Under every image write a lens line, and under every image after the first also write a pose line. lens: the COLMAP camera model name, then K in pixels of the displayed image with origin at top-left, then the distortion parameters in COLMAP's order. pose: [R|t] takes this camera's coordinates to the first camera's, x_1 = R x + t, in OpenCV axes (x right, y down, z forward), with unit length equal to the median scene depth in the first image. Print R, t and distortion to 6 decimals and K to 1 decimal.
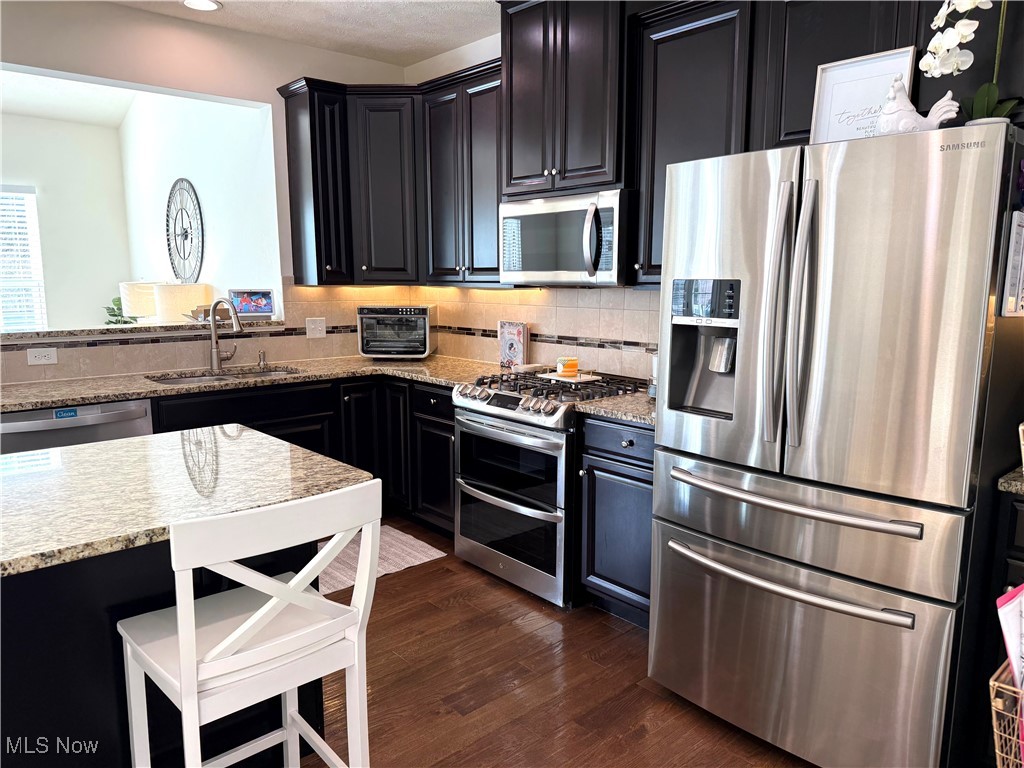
lens RADIAL K [[722.4, 0, 514.1], [0, 722.4, 386.9], [0, 0, 1]] dist [0.049500, -0.012566]
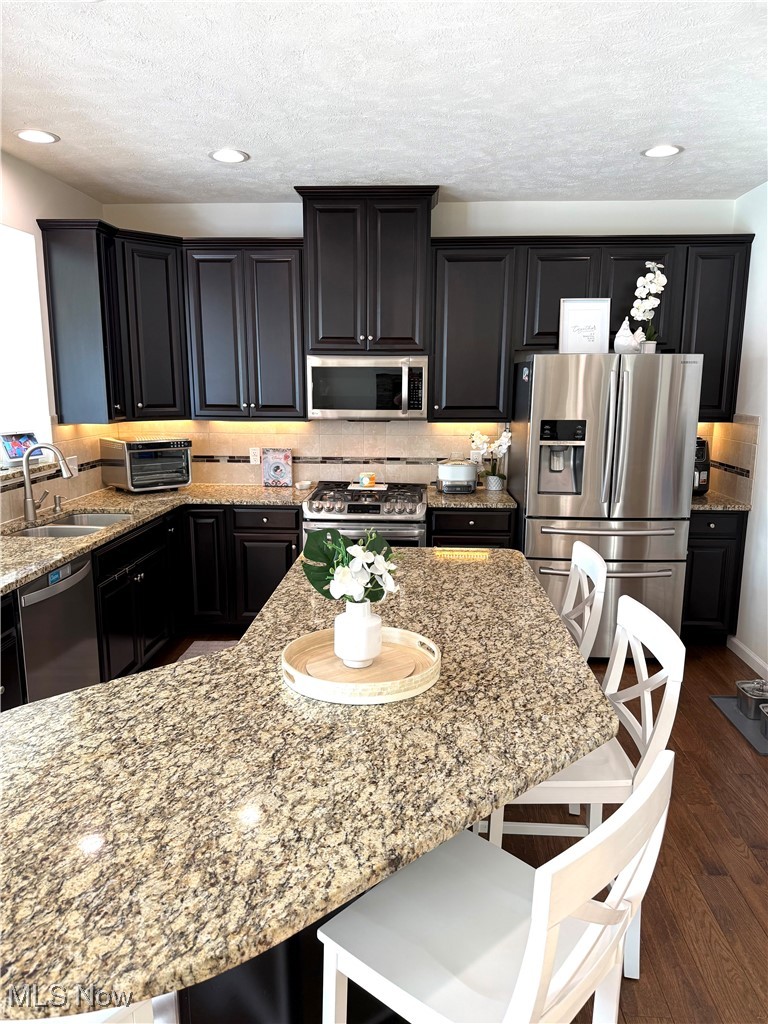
lens RADIAL K [[722.4, 0, 383.9], [0, 722.4, 518.8], [0, 0, 1]] dist [0.049500, -0.012566]
pose [[0.720035, -0.131354, 0.681393, -0.753635], [0.104402, 0.991250, 0.080764, -0.055268], [-0.686040, 0.012986, 0.727448, -0.000593]]
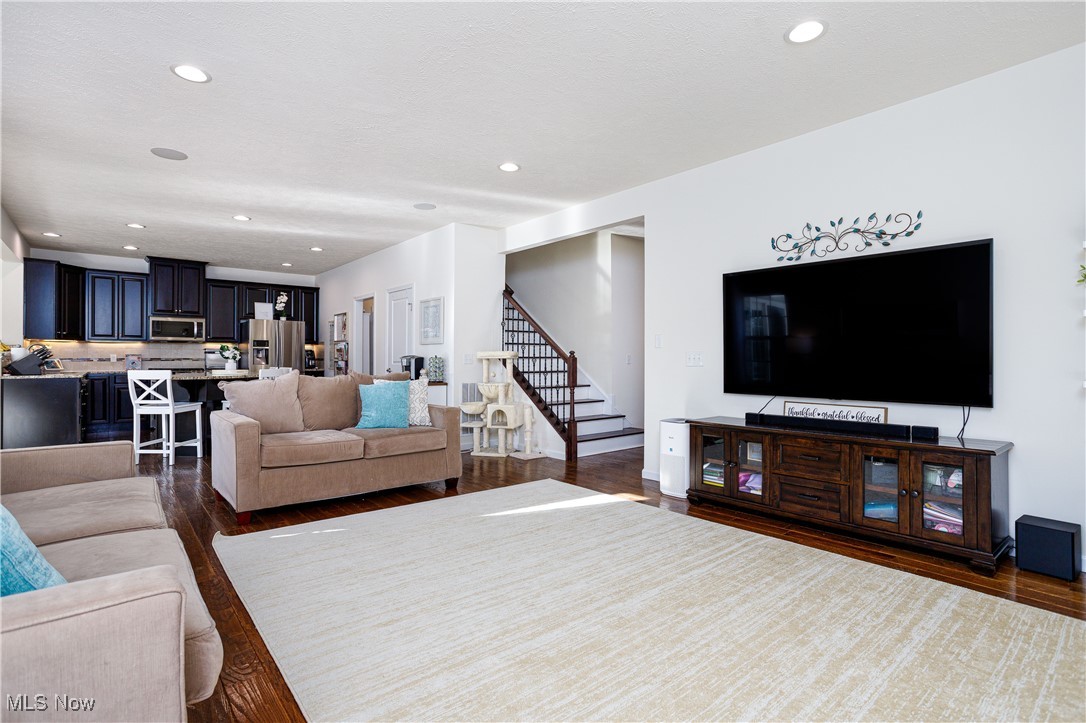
lens RADIAL K [[527.4, 0, 546.5], [0, 527.4, 365.6], [0, 0, 1]] dist [-0.002341, -0.000160]
pose [[0.032496, -0.004162, 0.999463, -2.152994], [0.162607, 0.986690, -0.001178, 0.239353], [-0.986156, 0.162558, 0.032740, -0.738470]]
